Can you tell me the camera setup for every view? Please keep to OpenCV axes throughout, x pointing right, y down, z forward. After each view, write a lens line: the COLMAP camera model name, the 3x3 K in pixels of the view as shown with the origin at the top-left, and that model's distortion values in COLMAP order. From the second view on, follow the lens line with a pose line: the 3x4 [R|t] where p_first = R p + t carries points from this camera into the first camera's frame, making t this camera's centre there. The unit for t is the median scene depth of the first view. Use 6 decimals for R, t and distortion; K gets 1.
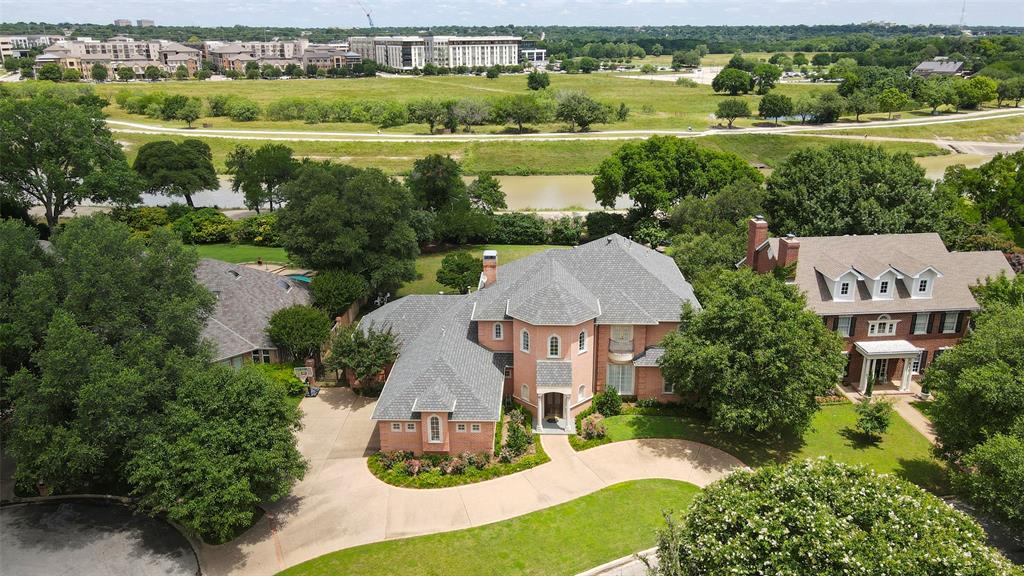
lens RADIAL K [[752.4, 0, 512.0], [0, 752.4, 288.0], [0, 0, 1]] dist [-0.006976, 0.050613]
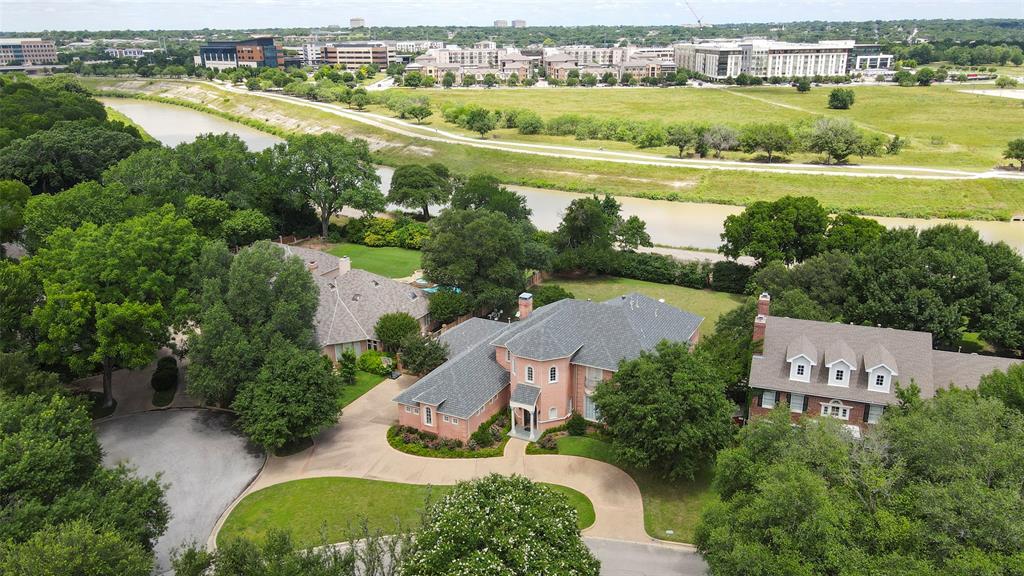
lens RADIAL K [[752.4, 0, 512.0], [0, 752.4, 288.0], [0, 0, 1]] dist [-0.006976, 0.050613]
pose [[0.904806, 0.132520, -0.404678, 0.122198], [-0.130583, 0.990904, 0.032526, -0.025161], [0.405308, 0.023414, 0.913880, -0.052239]]
